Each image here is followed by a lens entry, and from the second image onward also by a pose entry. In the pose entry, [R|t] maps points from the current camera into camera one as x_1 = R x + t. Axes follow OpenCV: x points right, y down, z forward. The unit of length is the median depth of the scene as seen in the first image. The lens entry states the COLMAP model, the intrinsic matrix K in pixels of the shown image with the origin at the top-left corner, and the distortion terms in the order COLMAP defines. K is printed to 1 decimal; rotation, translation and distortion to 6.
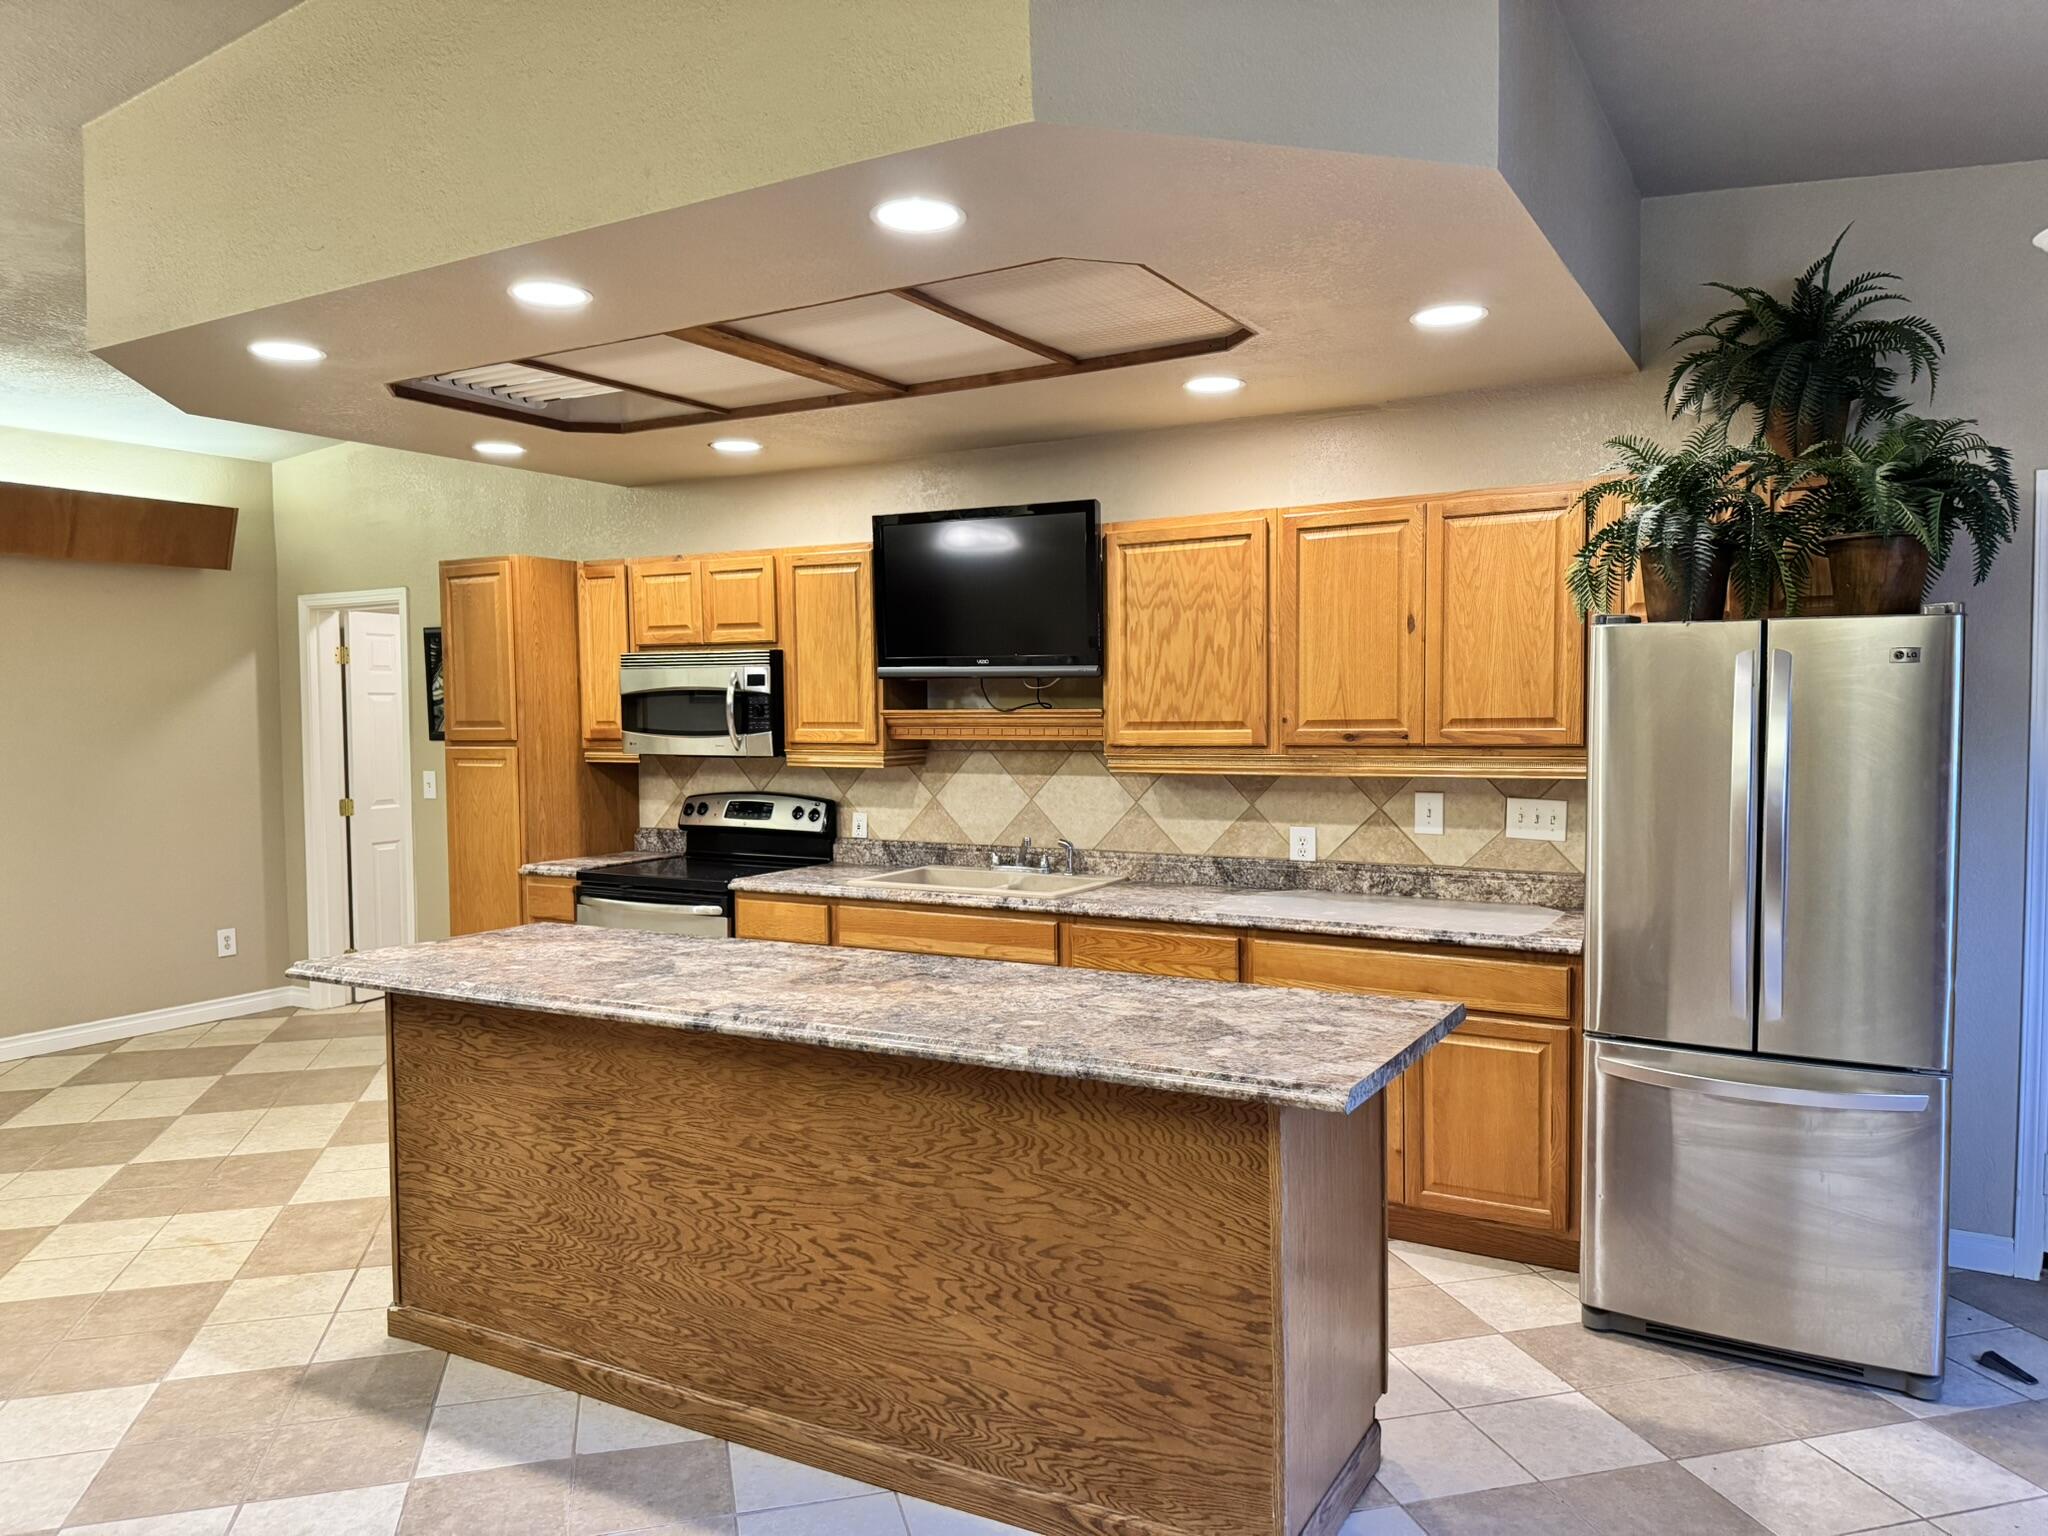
lens RADIAL K [[1439.6, 0, 1043.4], [0, 1439.6, 778.1], [0, 0, 1]] dist [0.057496, -0.068420]
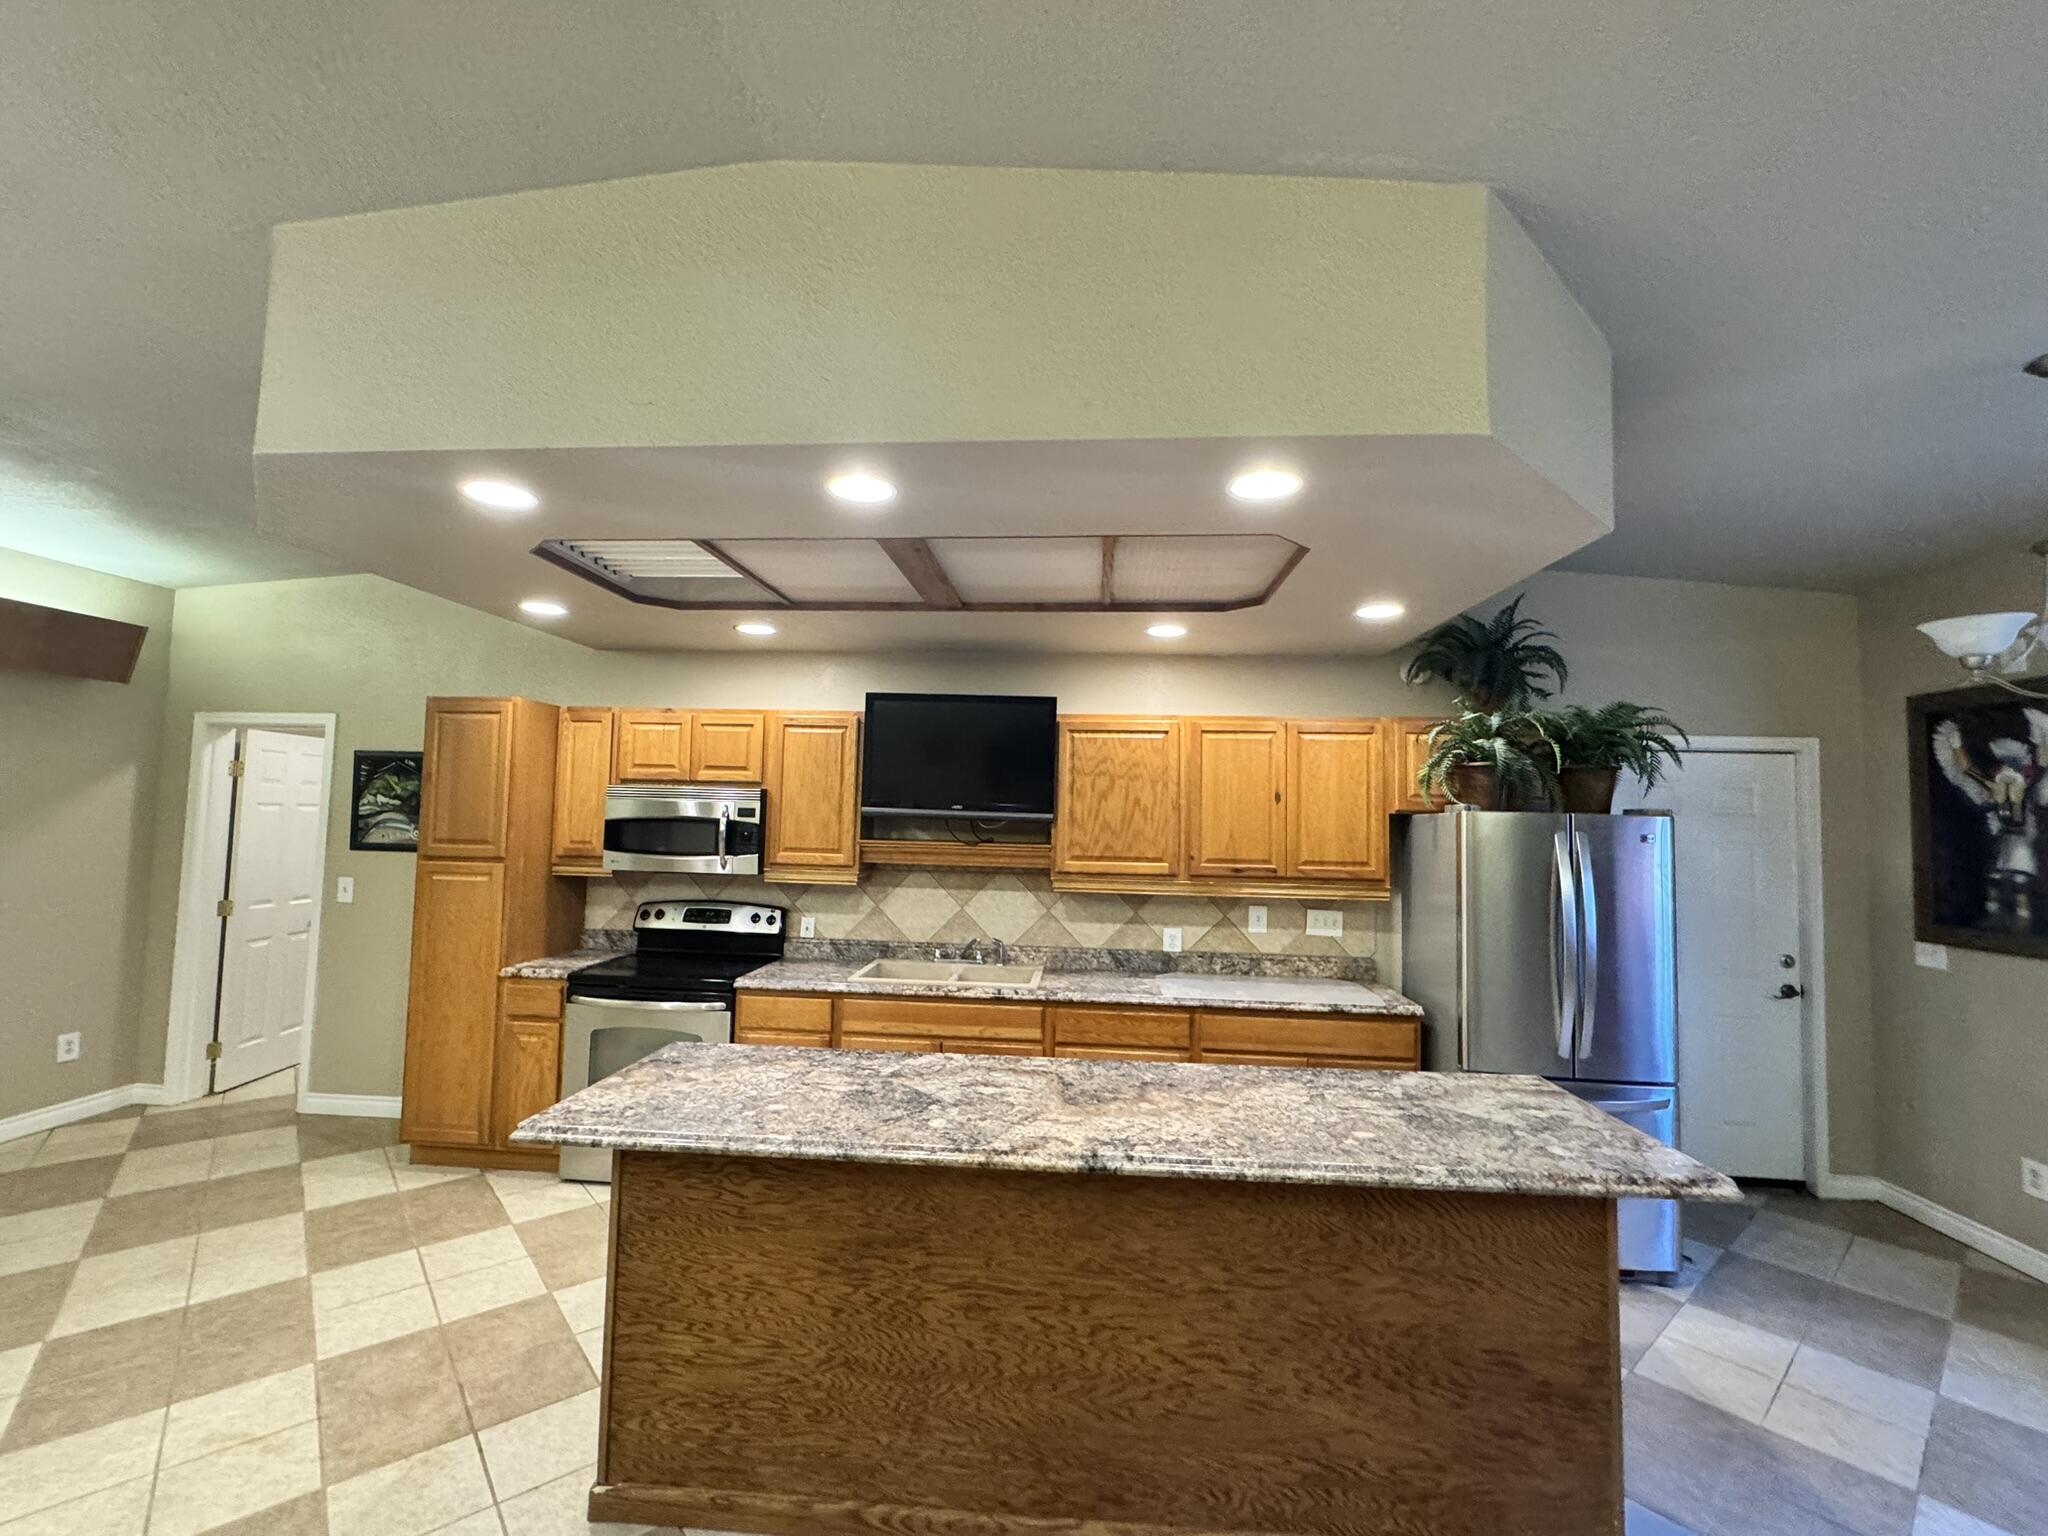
lens RADIAL K [[871.1, 0, 1027.7], [0, 871.1, 768.9], [0, 0, 1]] dist [-0.005307, 0.001406]
pose [[0.904157, 0.054428, 0.423719, -0.356295], [-0.010375, 0.994356, -0.105589, -0.034211], [-0.427075, 0.091073, 0.899618, 0.256671]]
